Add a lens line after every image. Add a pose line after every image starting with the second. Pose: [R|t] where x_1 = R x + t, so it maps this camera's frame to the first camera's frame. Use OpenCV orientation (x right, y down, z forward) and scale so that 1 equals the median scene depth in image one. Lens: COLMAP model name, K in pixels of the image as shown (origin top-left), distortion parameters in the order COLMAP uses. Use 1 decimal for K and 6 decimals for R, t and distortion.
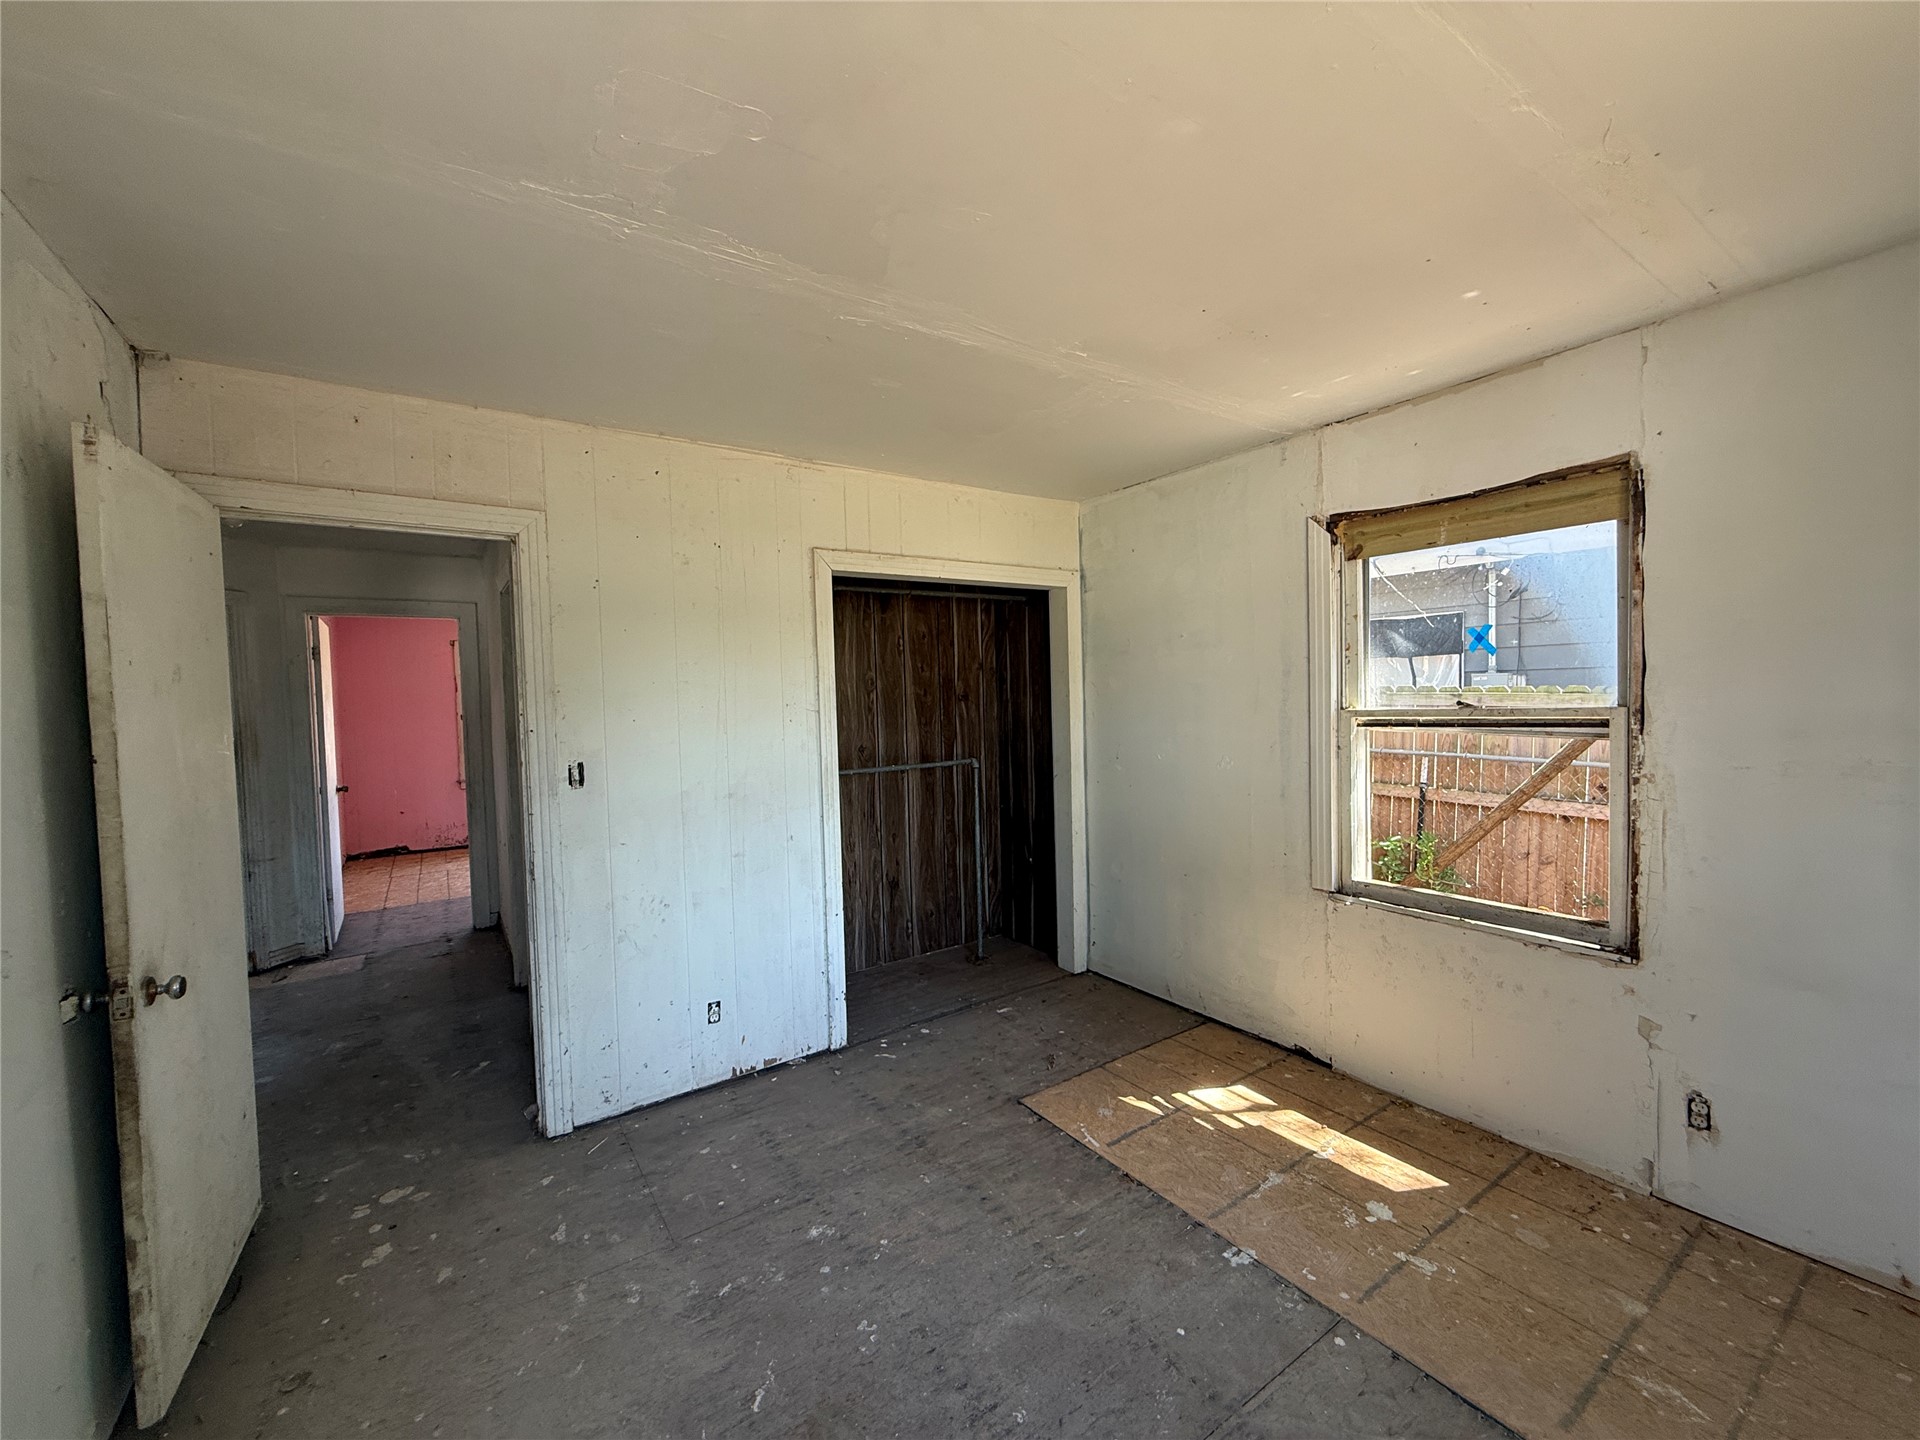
lens RADIAL K [[767.7, 0, 956.7], [0, 767.7, 721.0], [0, 0, 1]] dist [-0.000227, 0.000725]
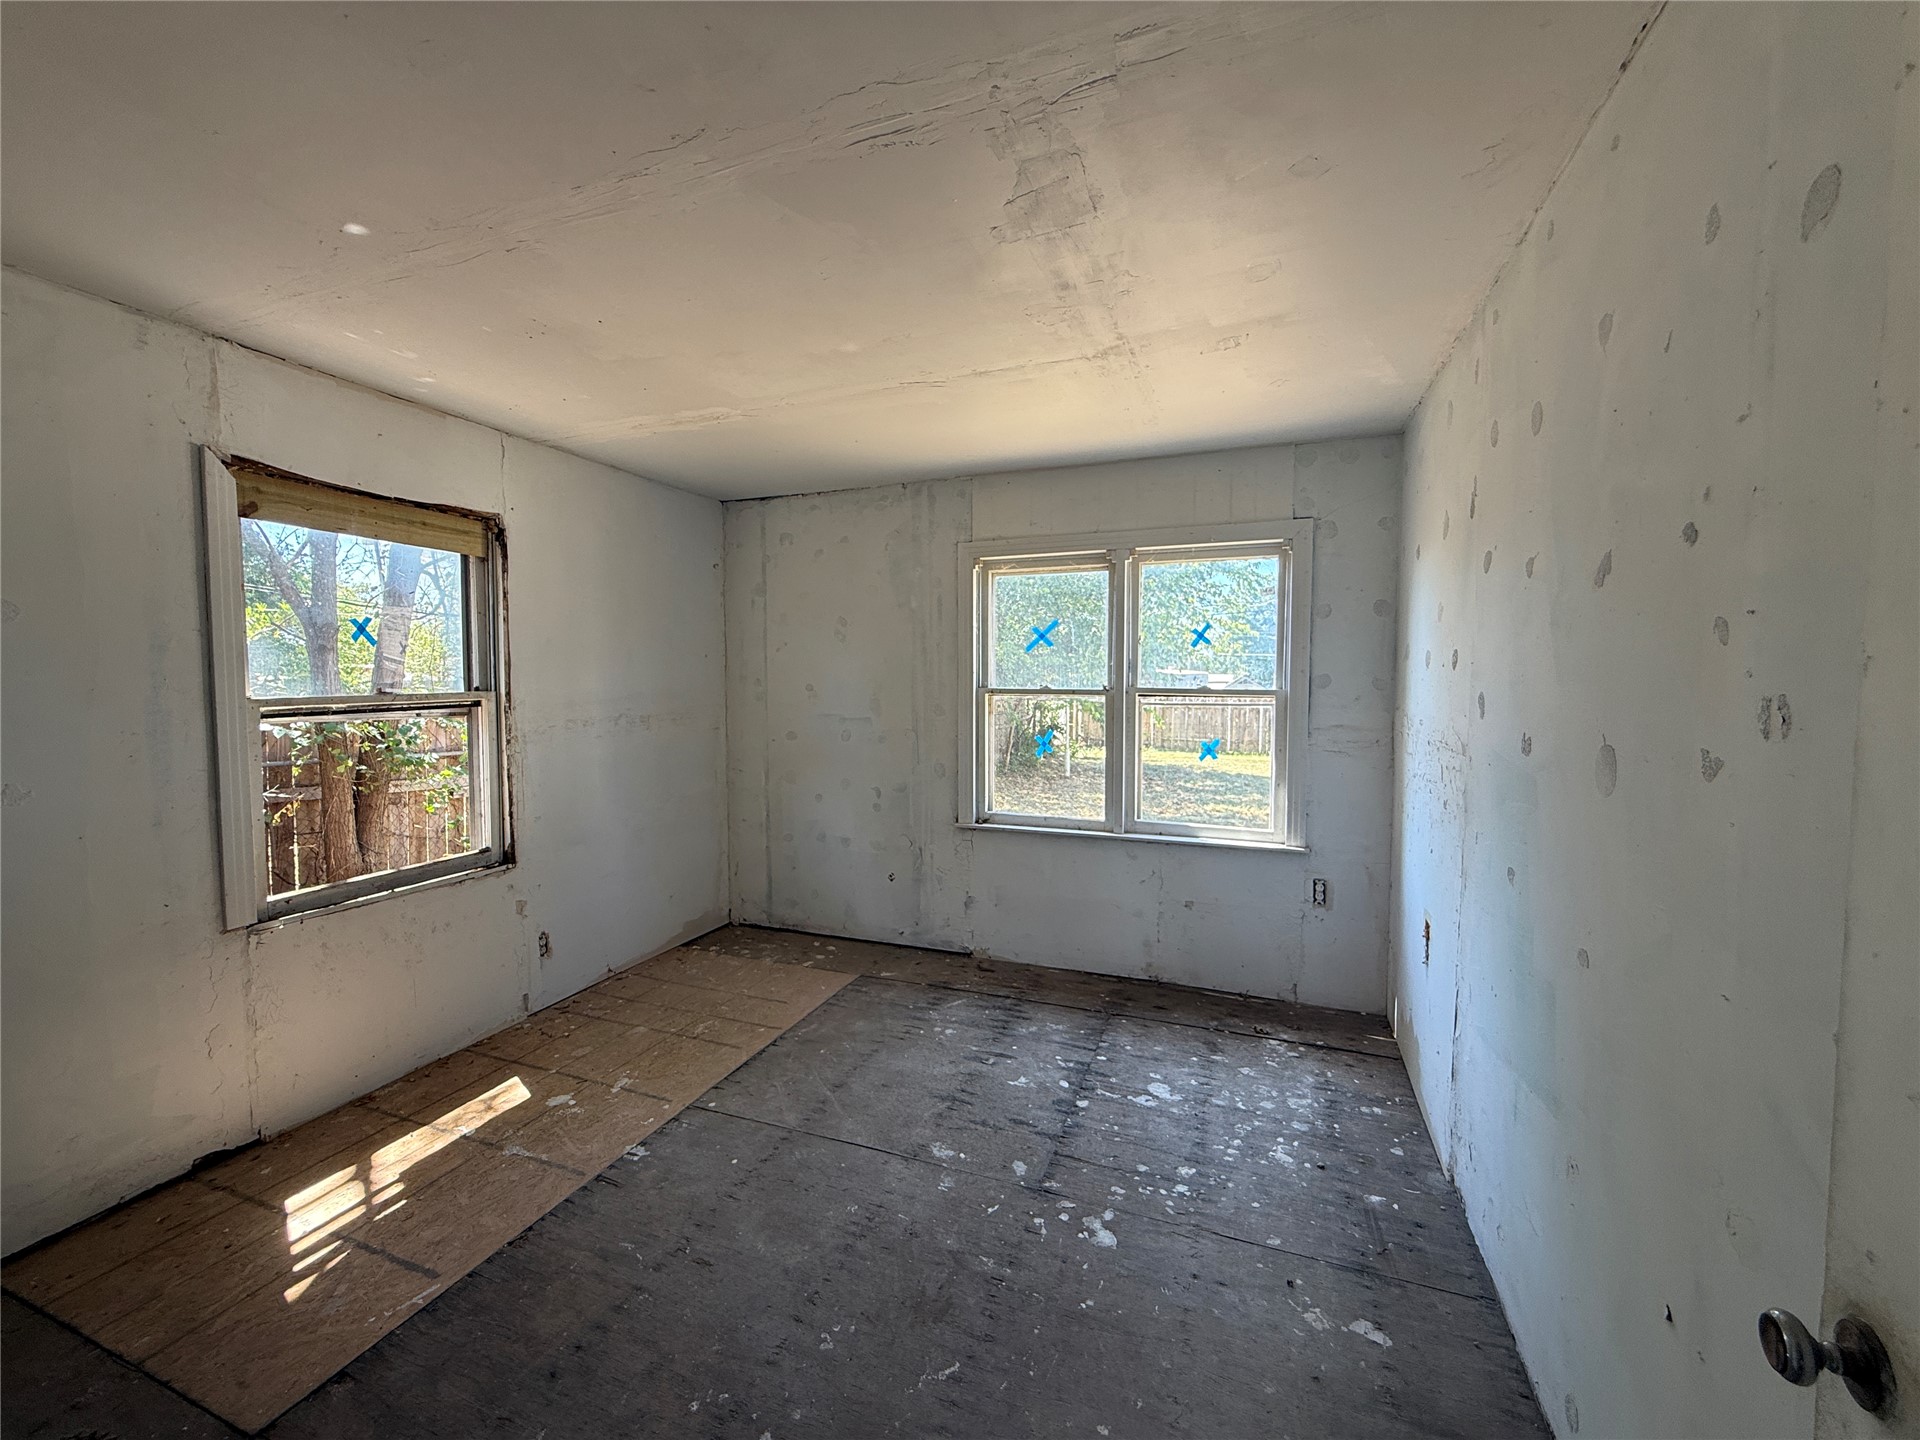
lens RADIAL K [[767.7, 0, 956.7], [0, 767.7, 721.0], [0, 0, 1]] dist [-0.000227, 0.000725]
pose [[-0.566928, -0.018826, 0.823552, -0.713234], [0.044447, 0.997583, 0.053401, -0.001336], [-0.822568, 0.066880, -0.564721, 1.003155]]
